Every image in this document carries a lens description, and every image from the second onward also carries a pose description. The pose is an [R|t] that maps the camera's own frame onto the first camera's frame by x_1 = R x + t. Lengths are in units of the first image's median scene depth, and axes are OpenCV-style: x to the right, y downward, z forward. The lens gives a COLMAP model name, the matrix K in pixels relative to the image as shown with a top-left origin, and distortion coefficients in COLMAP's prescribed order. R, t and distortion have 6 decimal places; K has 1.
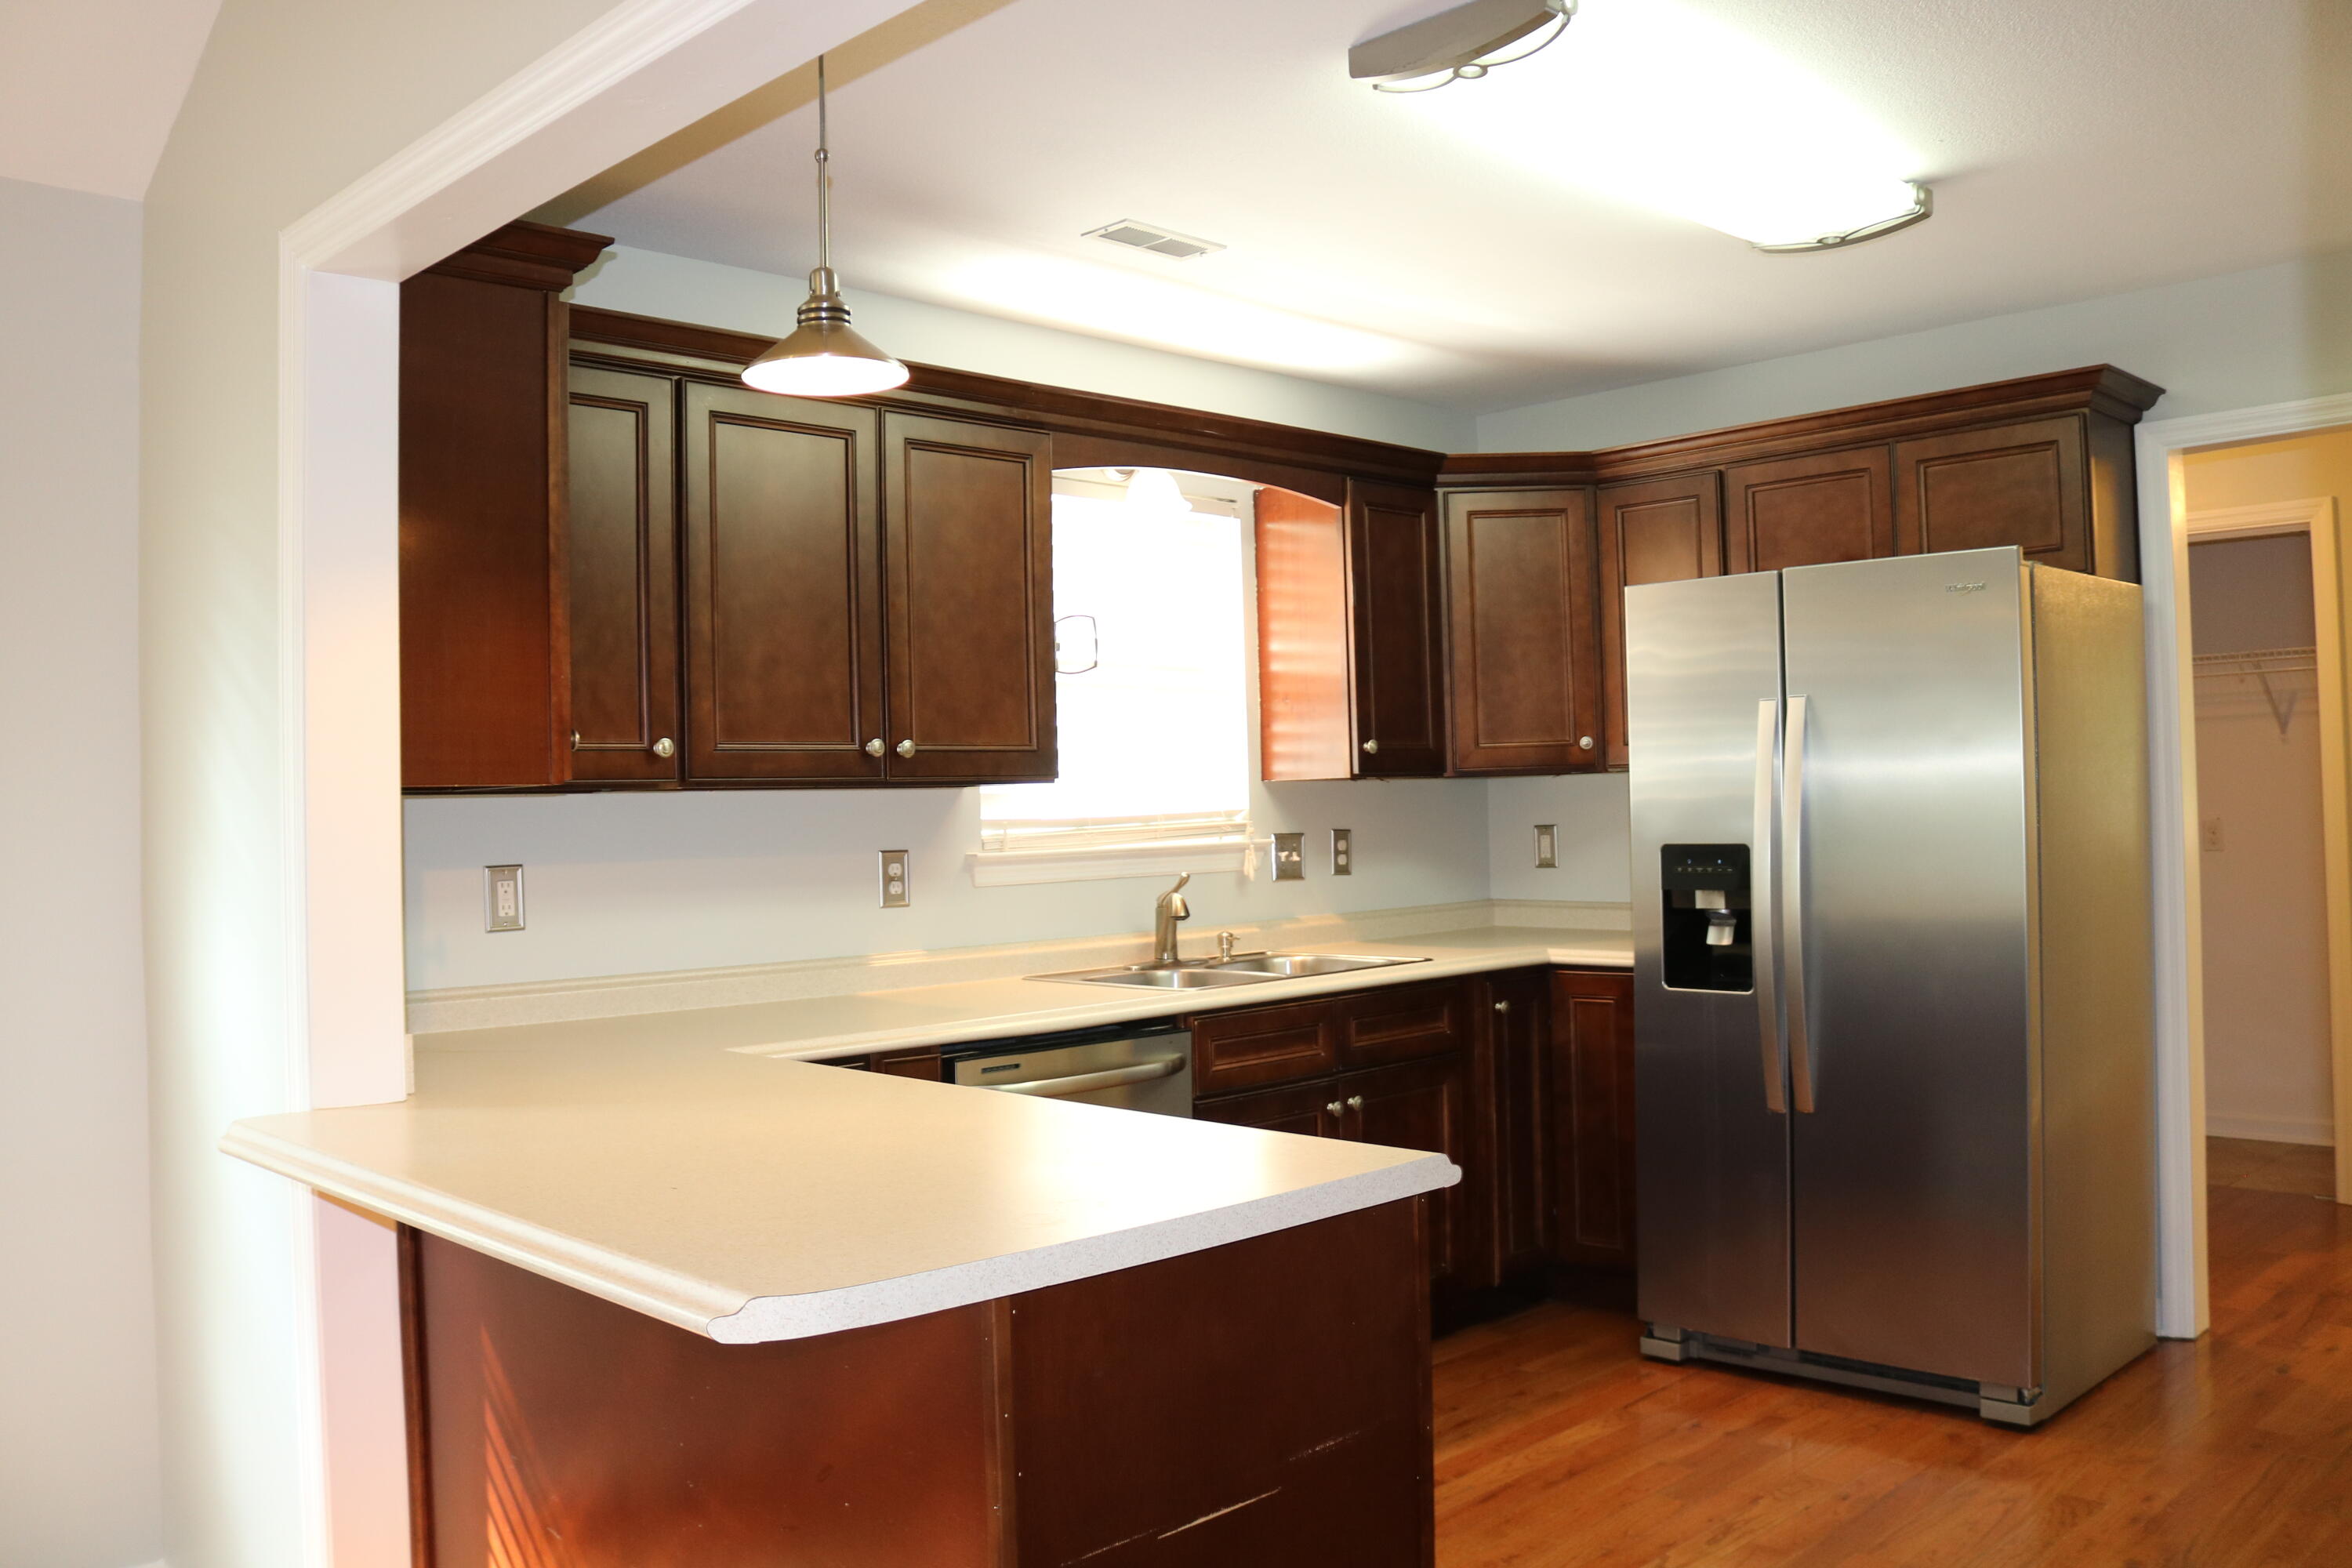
lens RADIAL K [[1912.9, 0, 1149.8], [0, 1912.9, 765.9], [0, 0, 1]] dist [-0.154663, 0.105337]
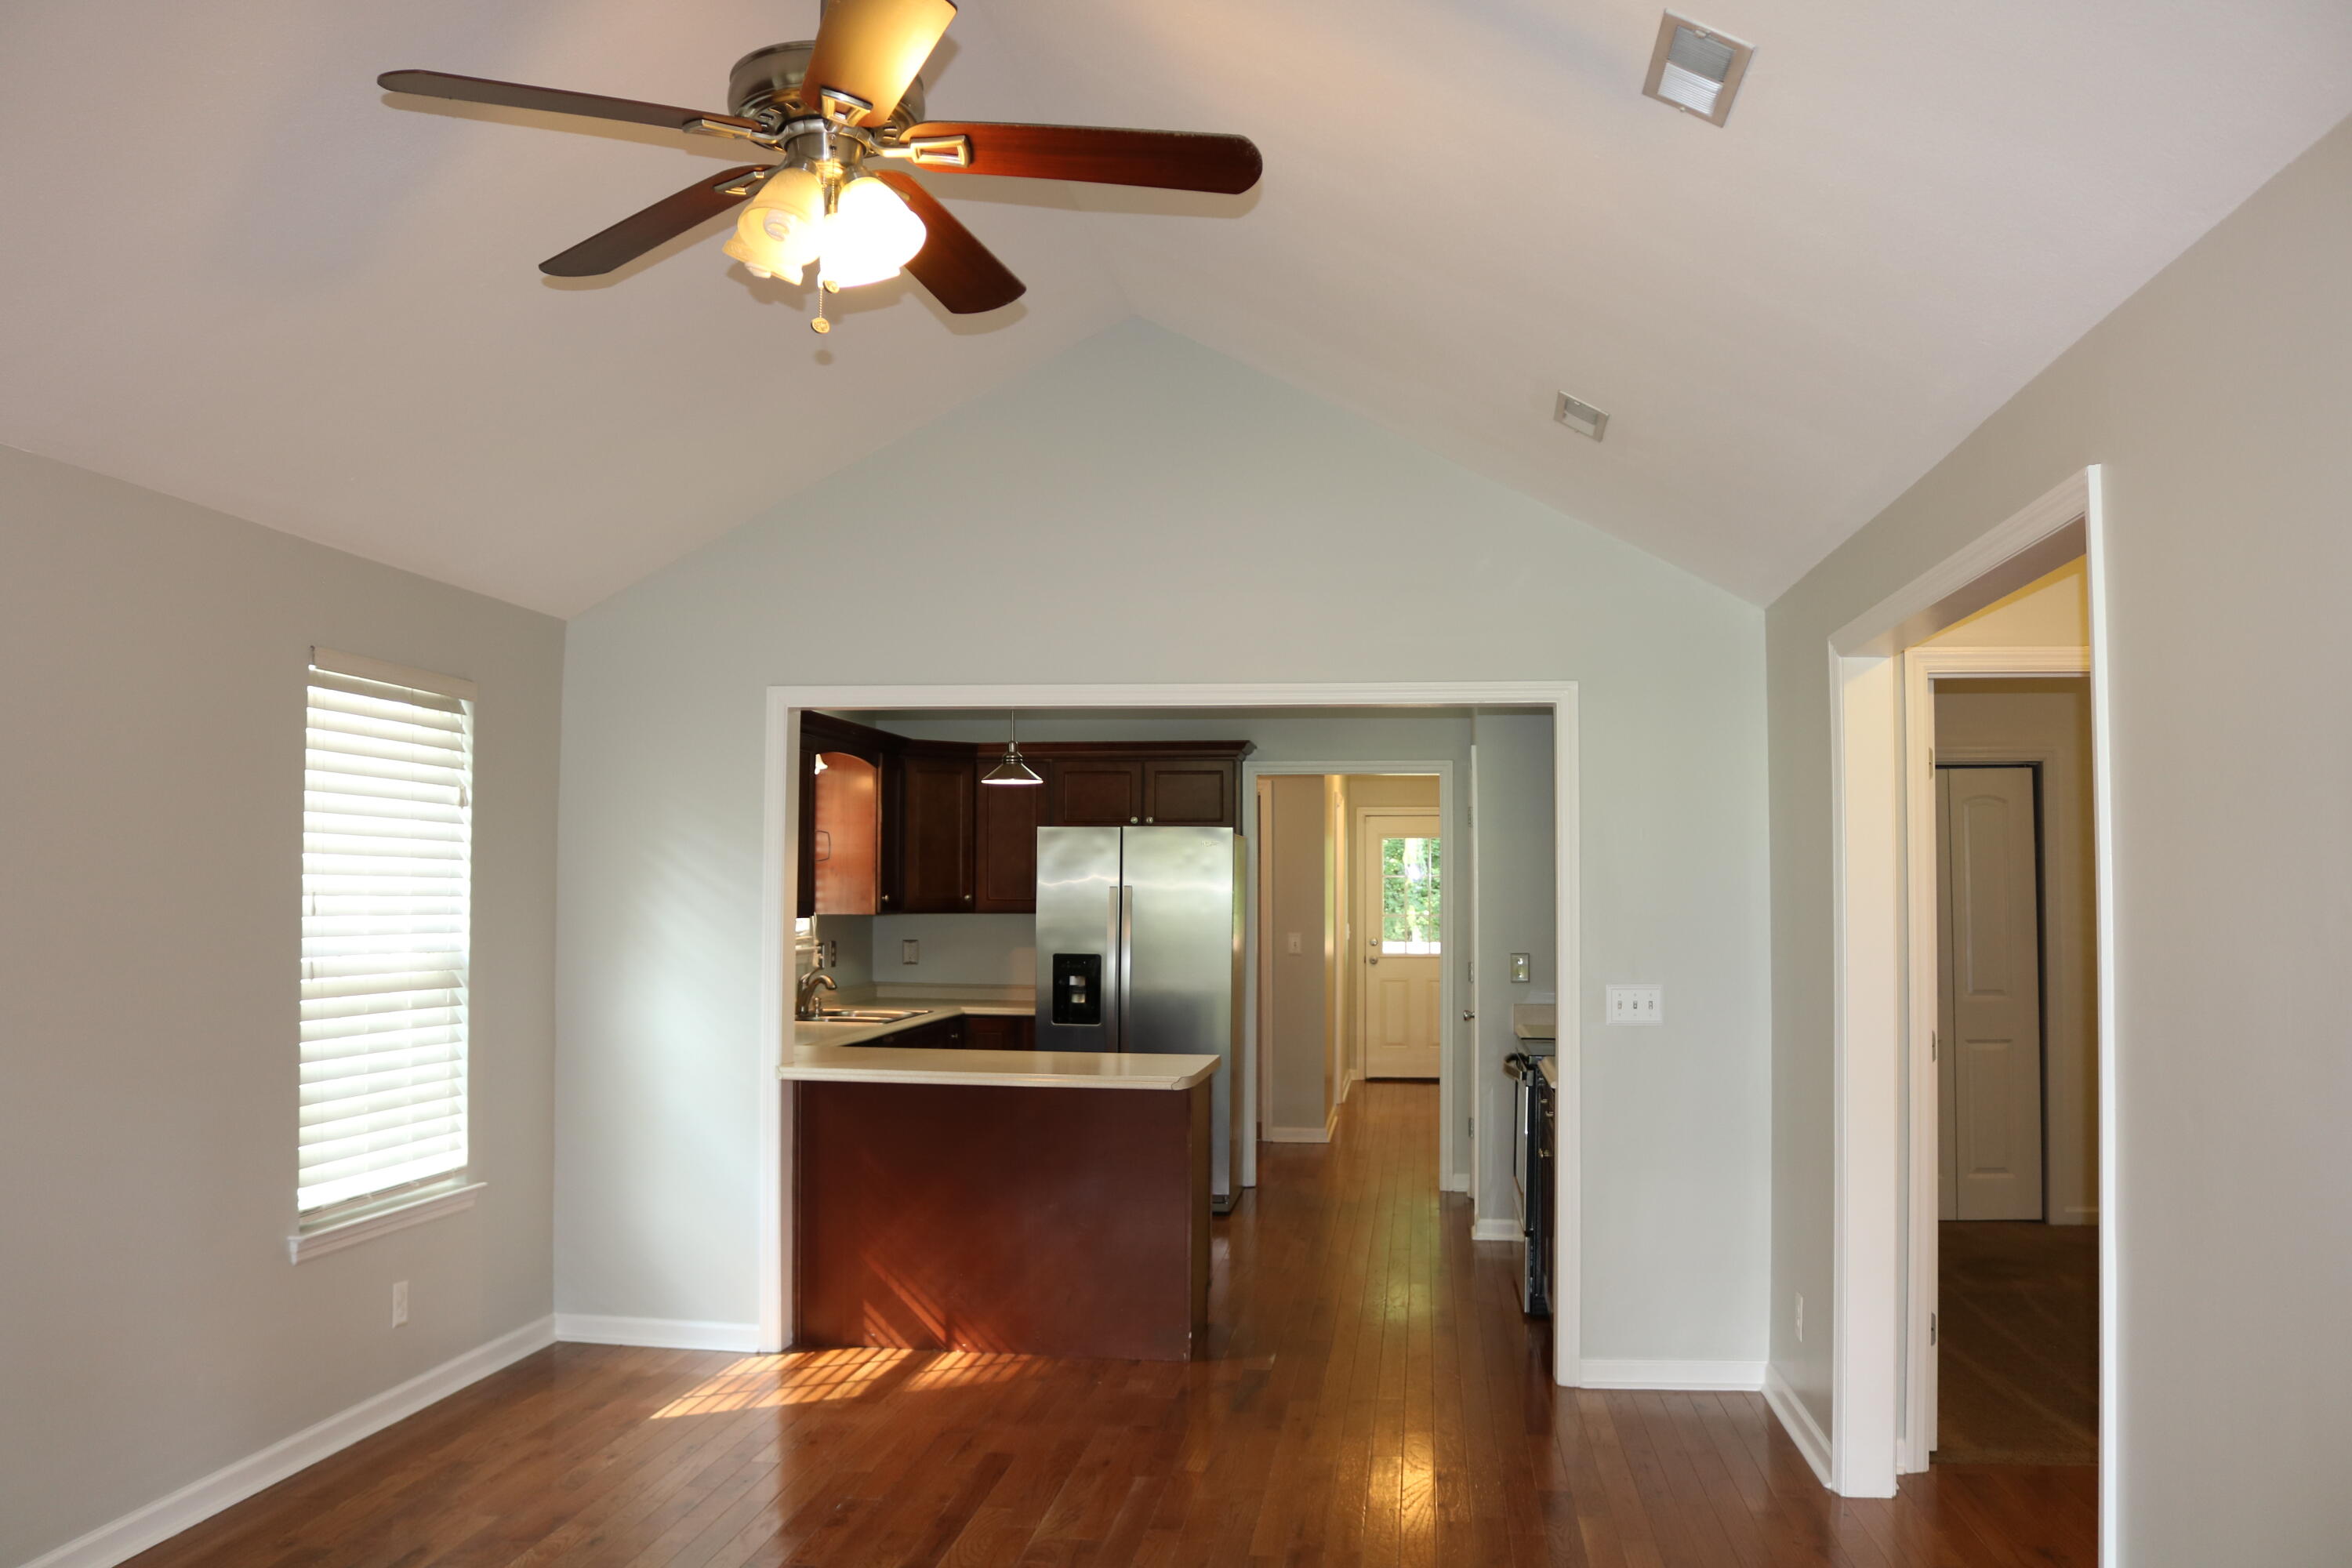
lens RADIAL K [[1912.9, 0, 1149.8], [0, 1912.9, 765.9], [0, 0, 1]] dist [-0.154663, 0.105337]
pose [[0.789119, 0.070087, 0.610228, -0.921352], [-0.040159, 0.997230, -0.062604, -0.036722], [-0.612926, 0.024896, 0.789748, -0.702876]]
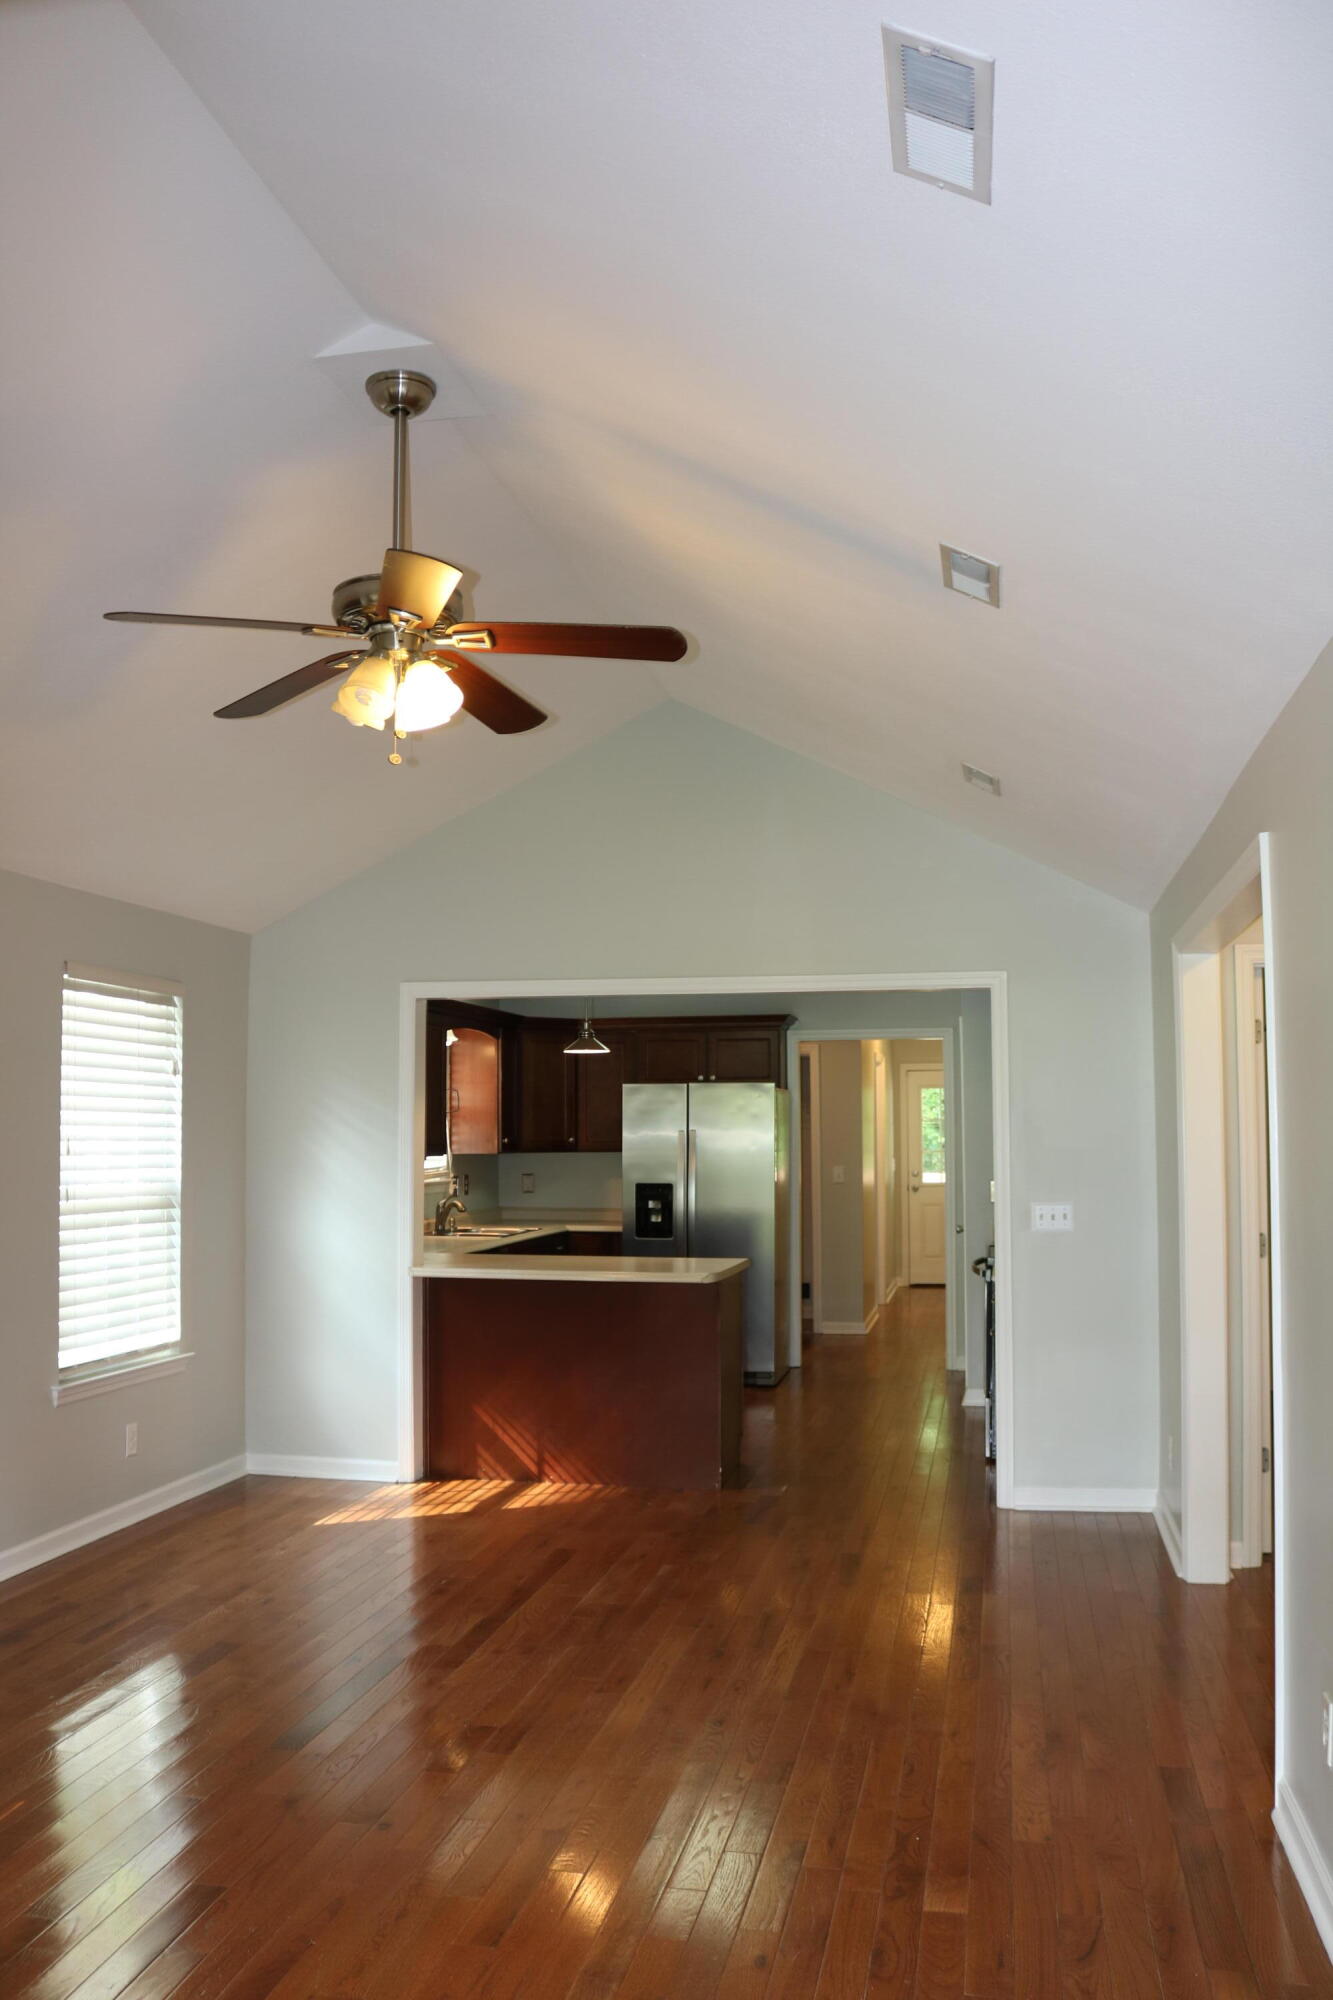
lens RADIAL K [[1626.6, 0, 666.5], [0, 1626.6, 1000.0], [0, 0, 1]] dist [-0.154663, 0.105337]
pose [[0.825920, 0.070077, 0.559415, -0.969673], [-0.032039, 0.996475, -0.077525, -0.038981], [-0.562876, 0.046107, 0.825254, -0.893950]]
